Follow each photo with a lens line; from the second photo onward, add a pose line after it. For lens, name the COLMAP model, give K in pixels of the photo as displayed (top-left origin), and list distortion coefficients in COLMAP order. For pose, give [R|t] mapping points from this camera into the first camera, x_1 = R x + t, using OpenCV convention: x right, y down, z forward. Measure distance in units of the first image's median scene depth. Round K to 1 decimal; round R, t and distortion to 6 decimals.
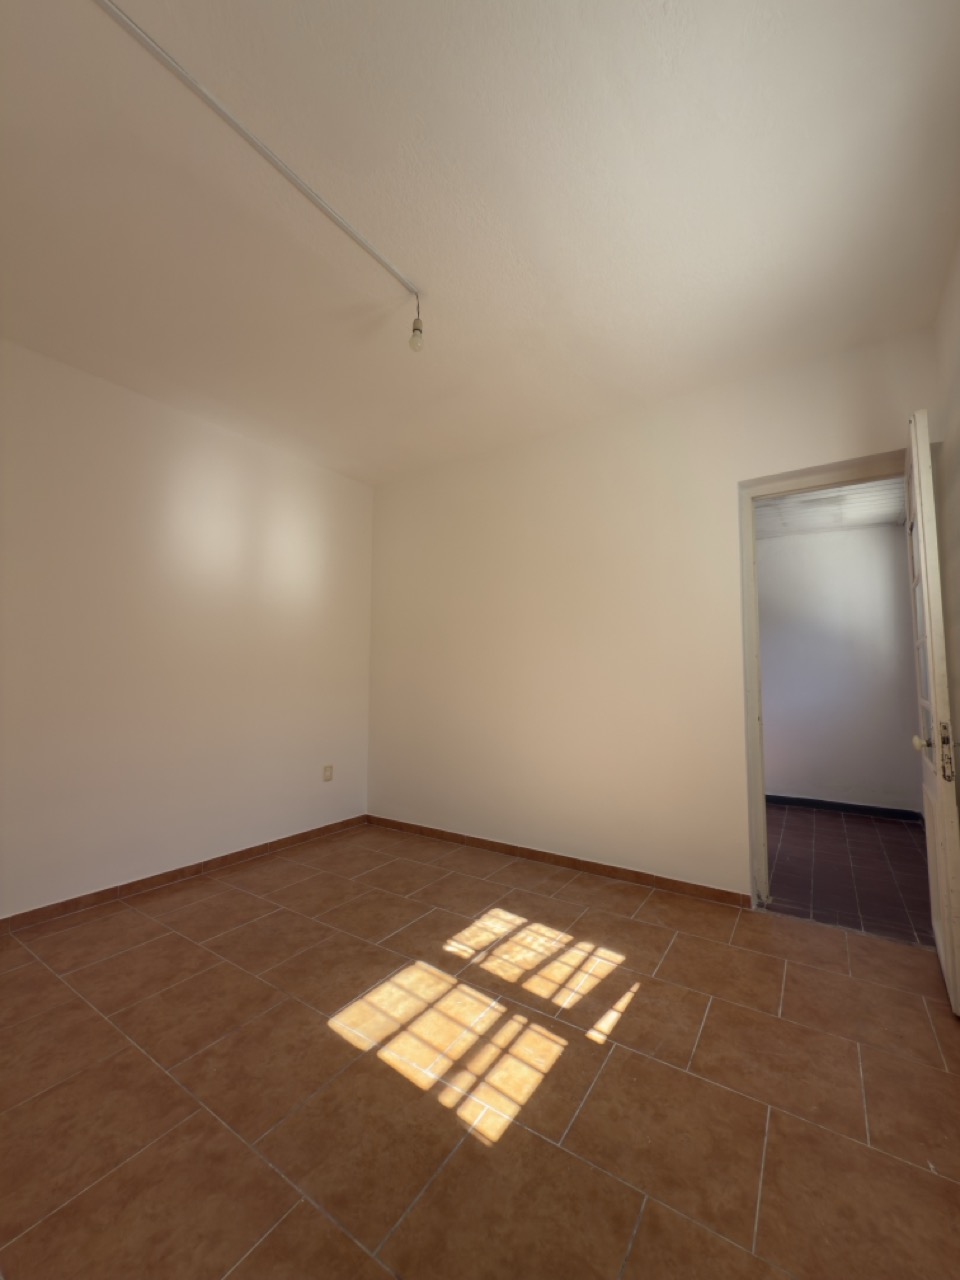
lens RADIAL K [[504.8, 0, 480.0], [0, 504.8, 640.0], [0, 0, 1]] dist [-0.001257, -0.000863]
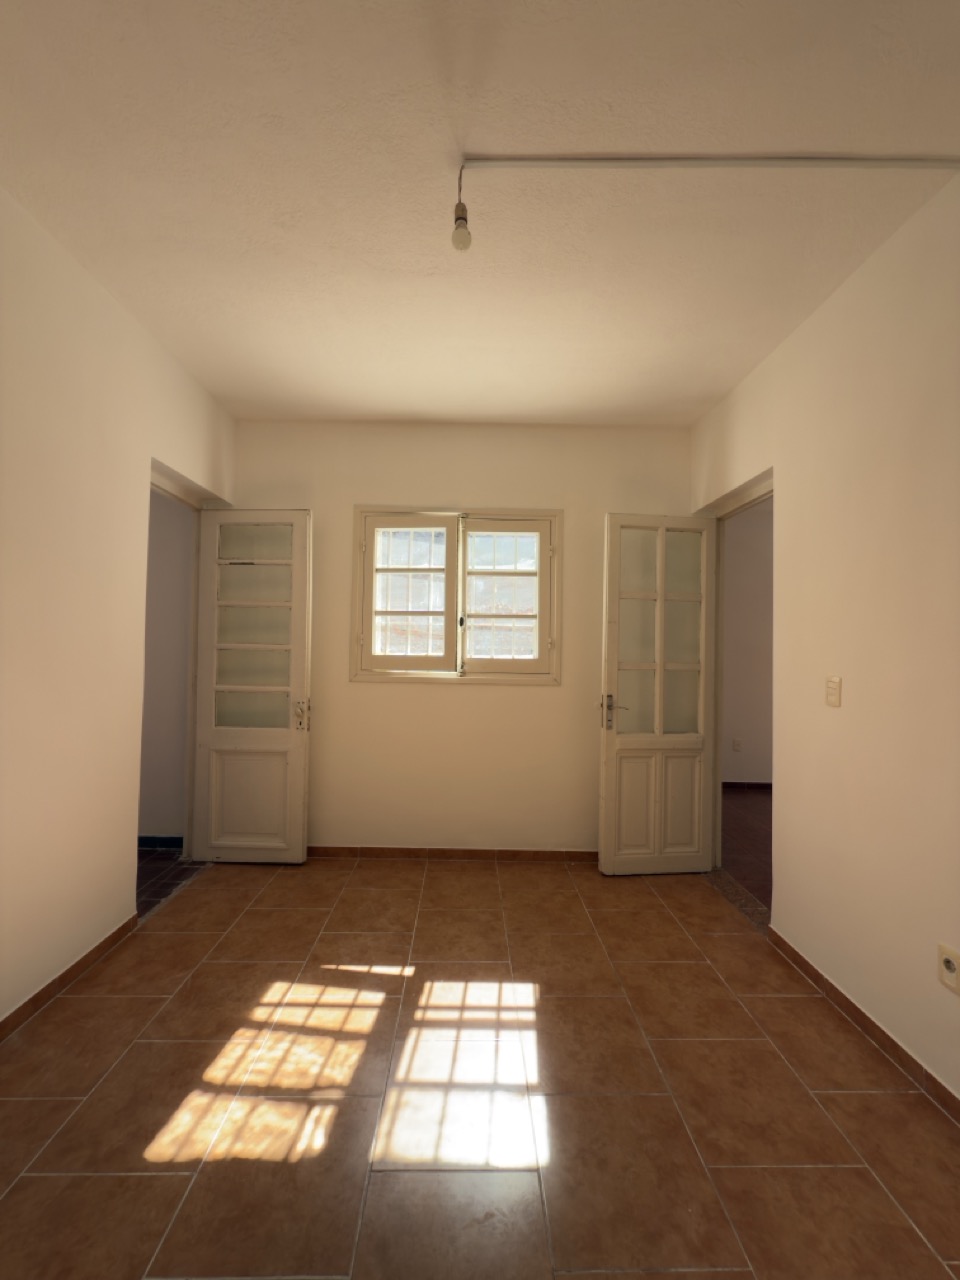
lens RADIAL K [[504.8, 0, 480.0], [0, 504.8, 640.0], [0, 0, 1]] dist [-0.001257, -0.000863]
pose [[-0.578006, 0.001722, 0.816031, -0.814308], [-0.080525, 0.994997, -0.059137, 0.021660], [-0.812050, -0.099893, -0.574975, 1.502376]]
